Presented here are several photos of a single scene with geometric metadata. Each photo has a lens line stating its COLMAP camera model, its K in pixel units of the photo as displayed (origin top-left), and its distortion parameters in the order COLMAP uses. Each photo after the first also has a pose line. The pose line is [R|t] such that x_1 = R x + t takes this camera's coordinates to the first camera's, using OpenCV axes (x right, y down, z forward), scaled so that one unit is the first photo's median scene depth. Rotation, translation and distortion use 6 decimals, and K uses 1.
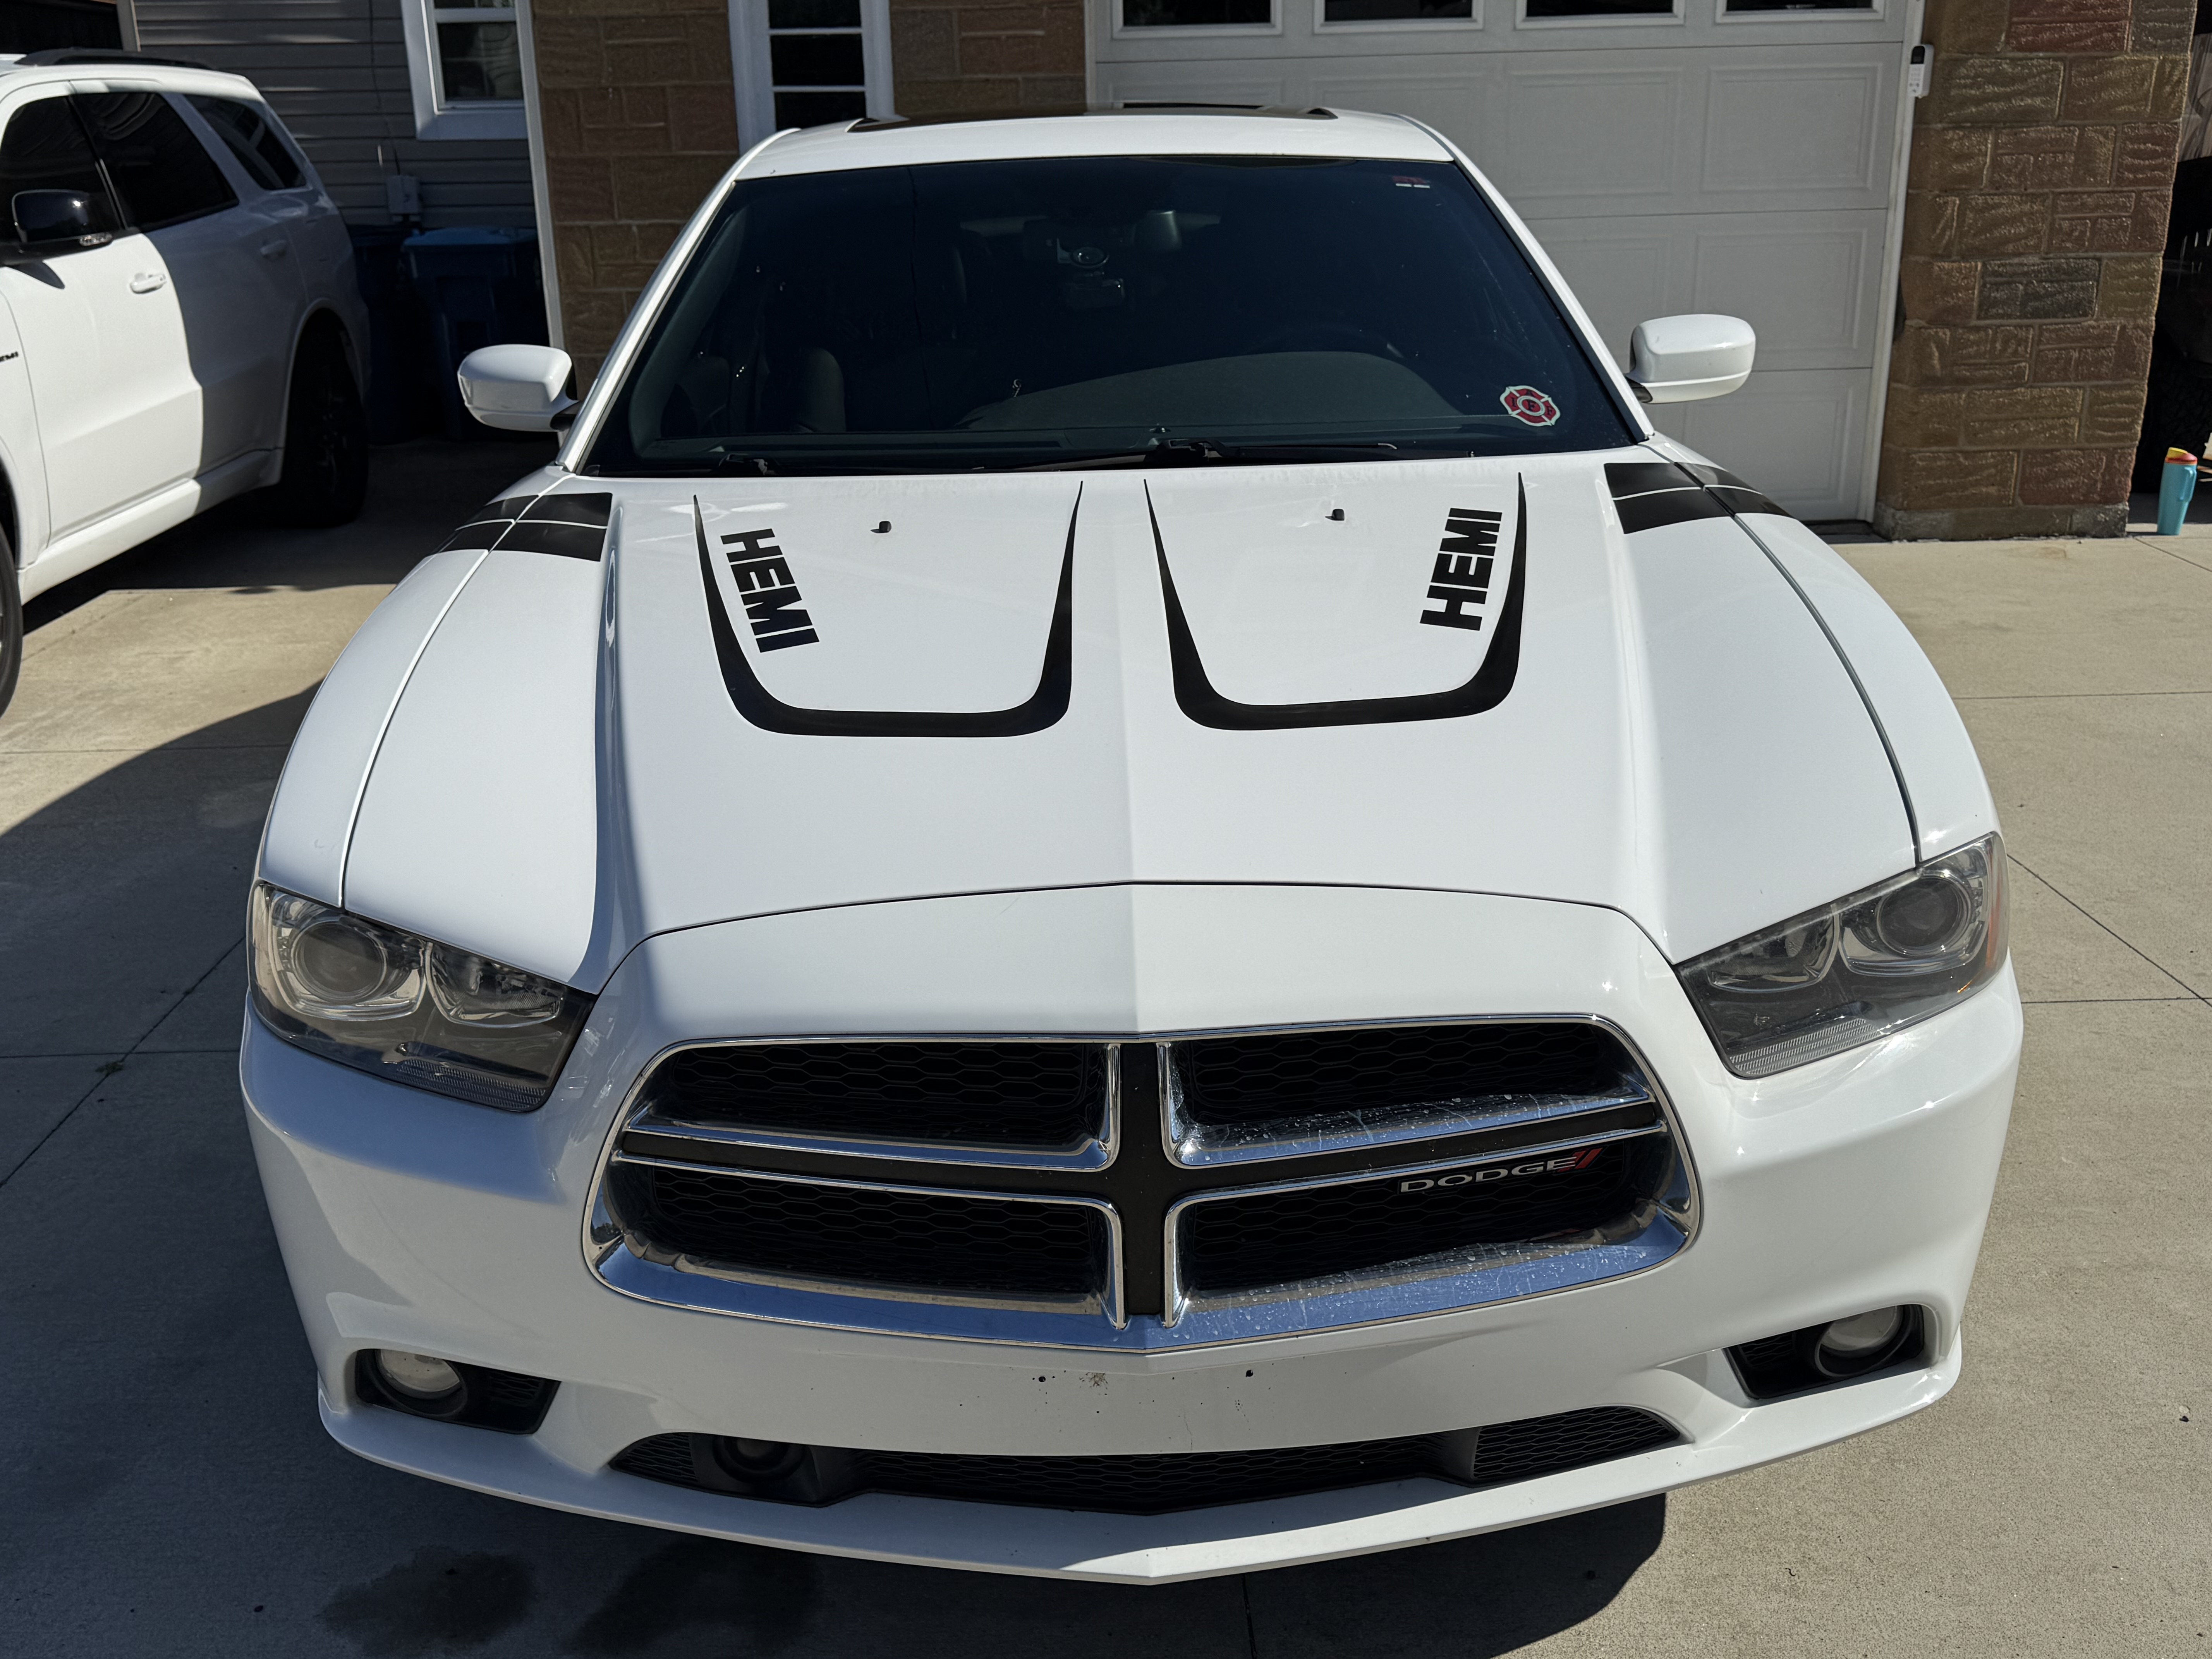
lens RADIAL K [[2023.0, 0, 1106.0], [0, 2023.0, 829.5], [0, 0, 1]] dist [0.082988, -0.107615]
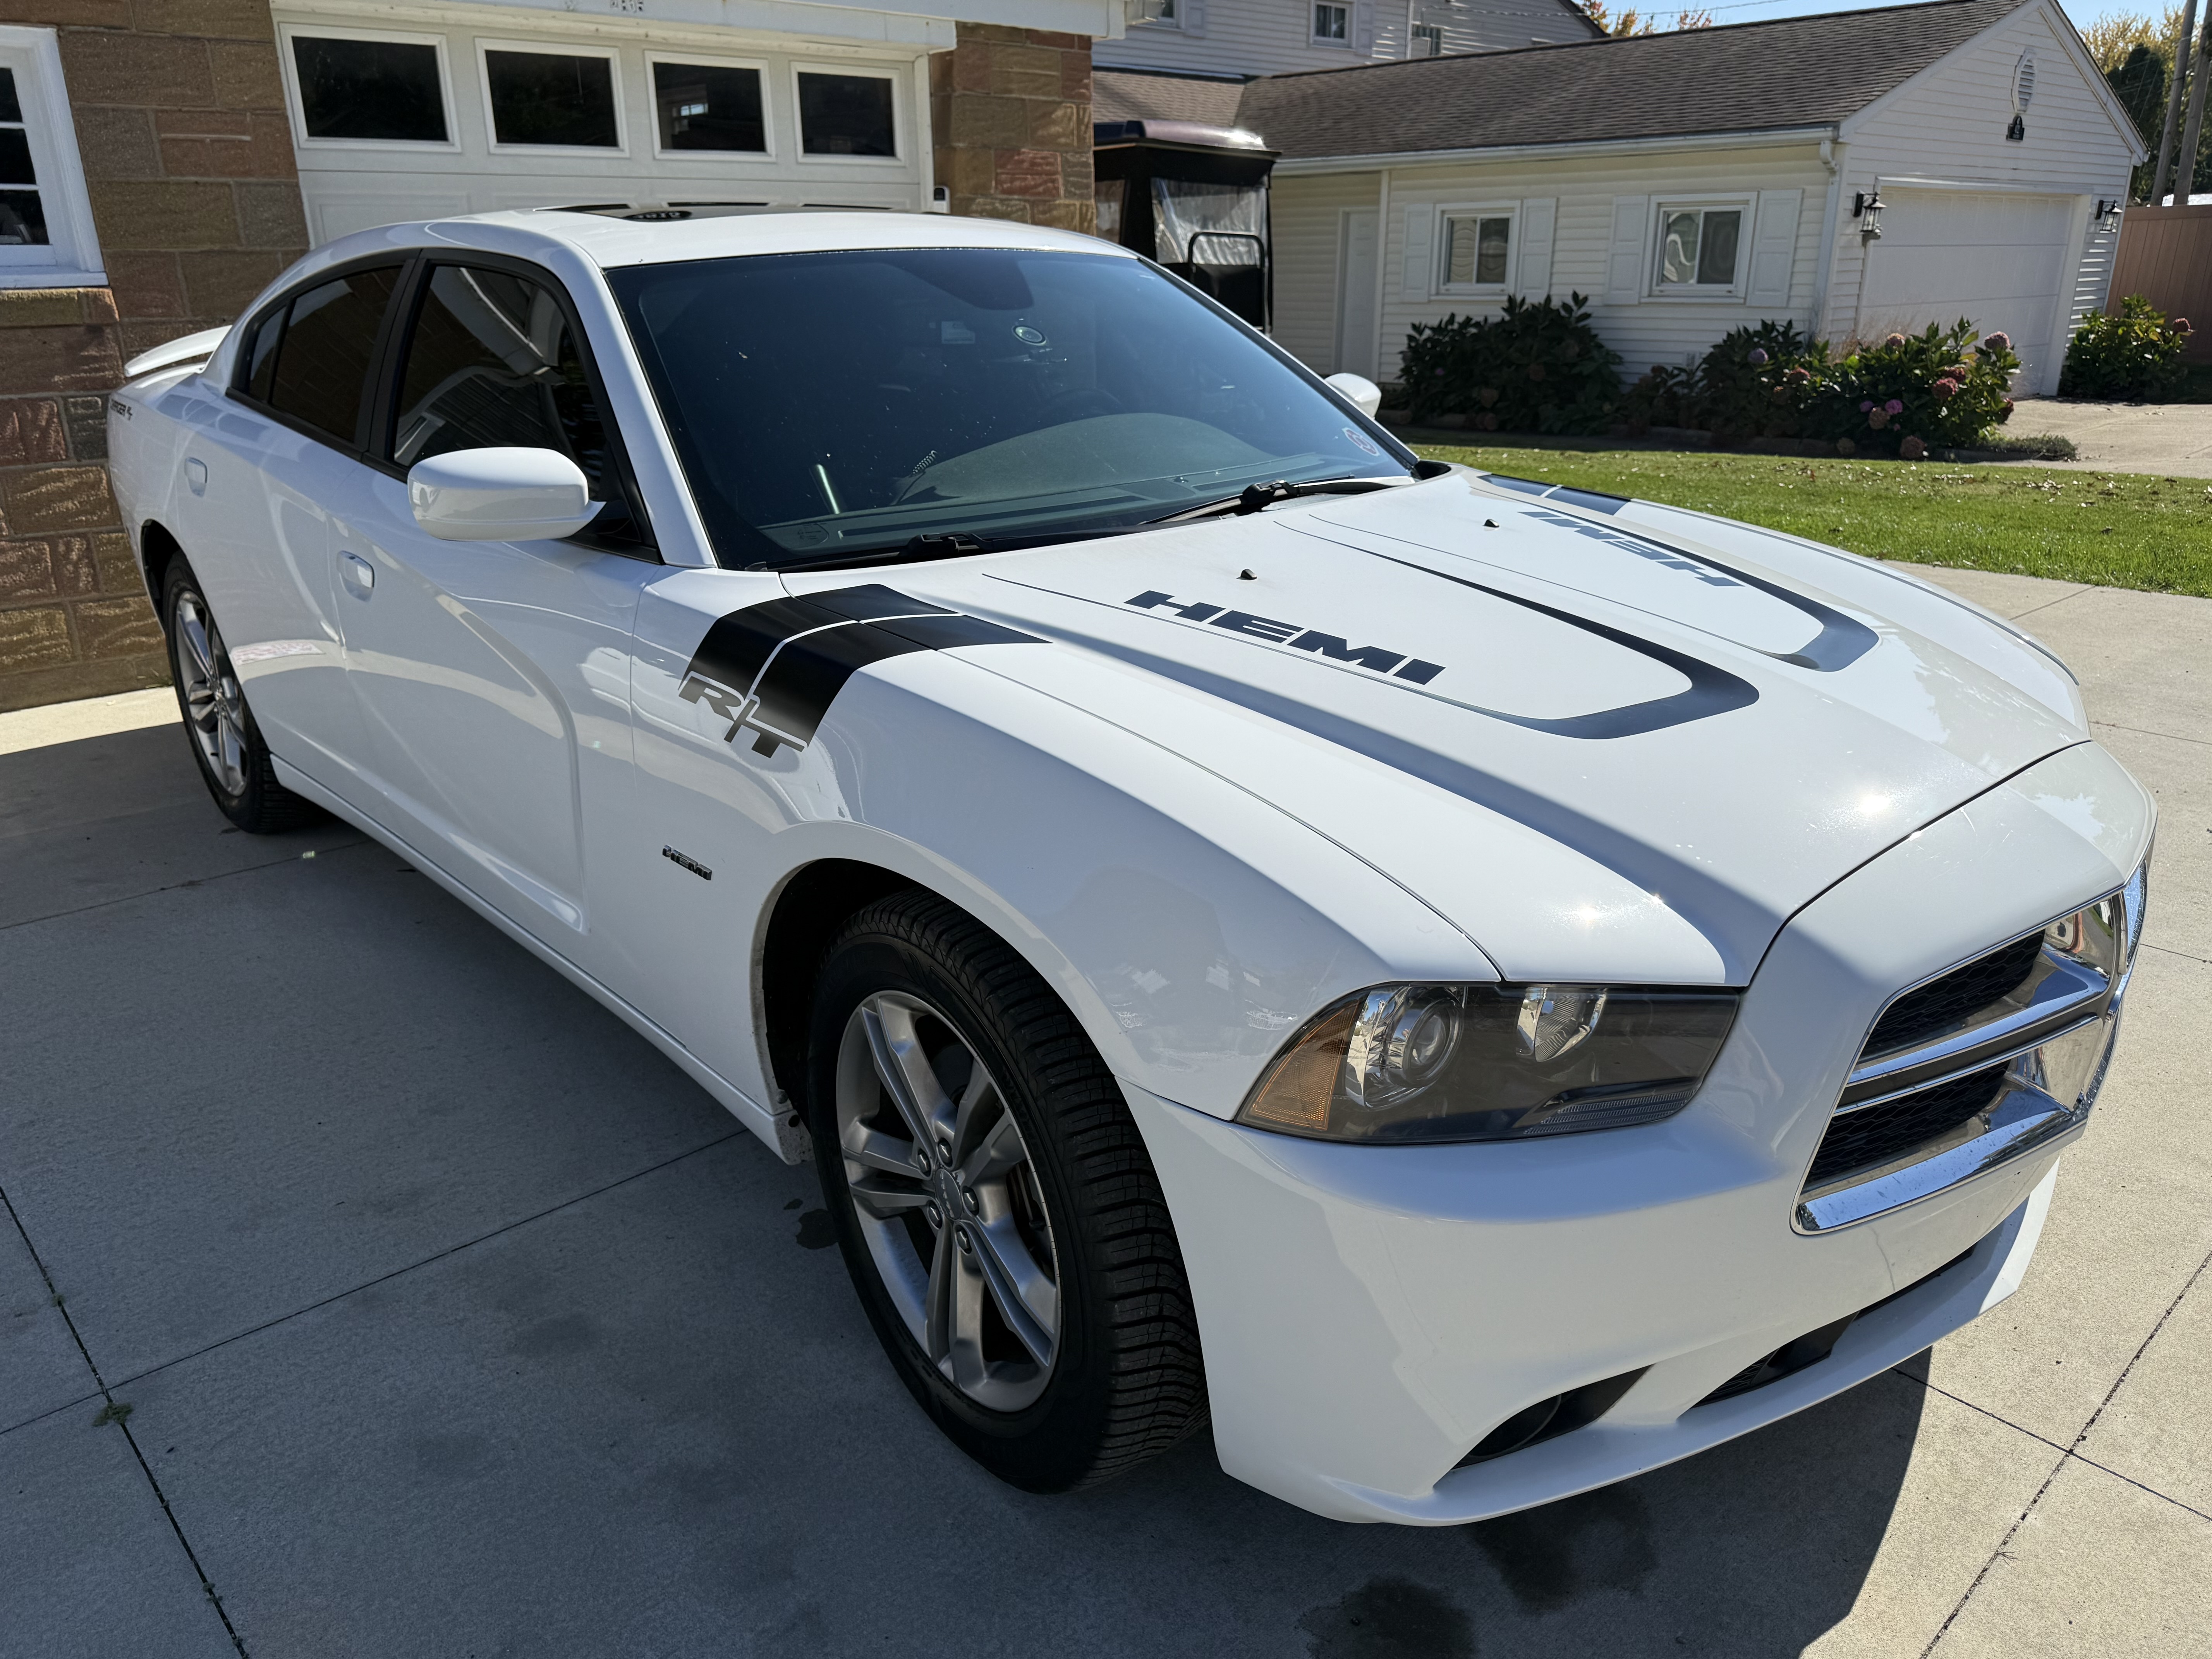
lens RADIAL K [[1600.5, 0, 1106.0], [0, 1600.5, 829.5], [0, 0, 1]] dist [0.002265, -0.001327]
pose [[0.765992, -0.207478, 0.608449, -0.258750], [0.199103, 0.976514, 0.082331, -0.035802], [-0.611241, 0.058079, 0.789311, 0.132712]]
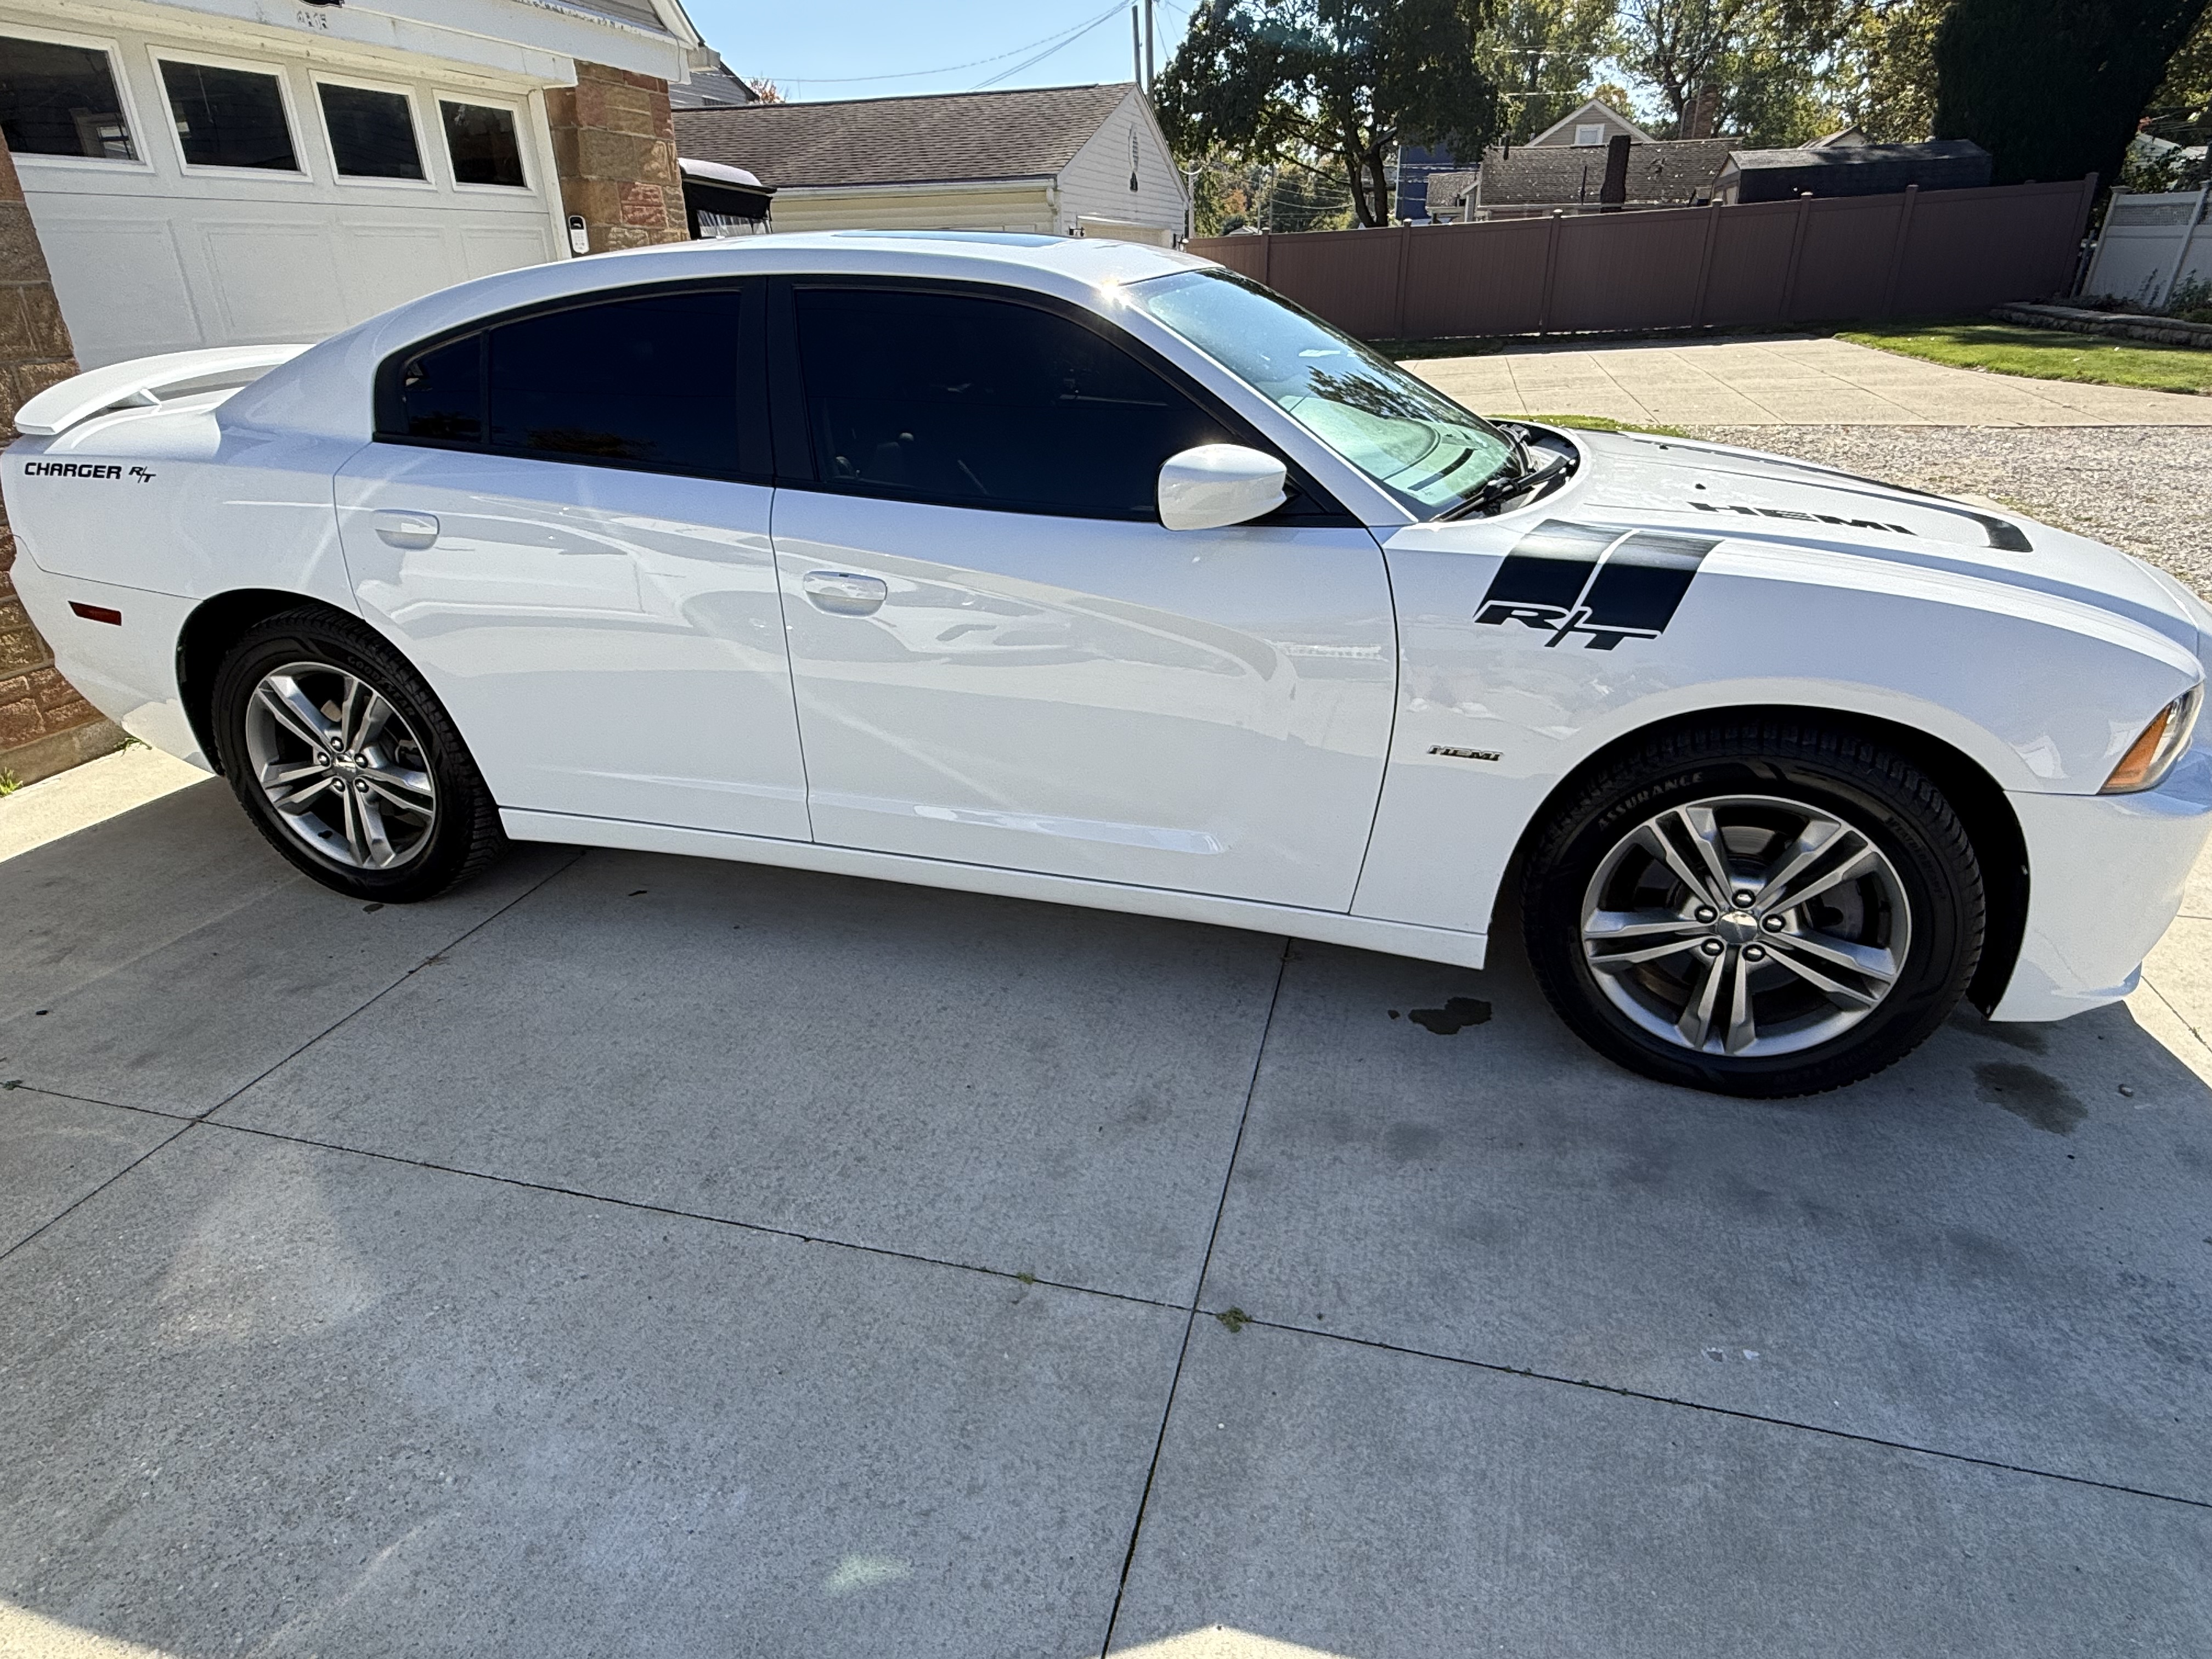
lens RADIAL K [[1252.9, 0, 1106.0], [0, 1252.9, 829.5], [0, 0, 1]] dist [-0.001960, -0.000223]
pose [[0.304031, -0.380946, 0.873181, -0.455950], [0.314872, 0.905241, 0.285298, -0.126708], [-0.899122, 0.188201, 0.395170, 0.405651]]
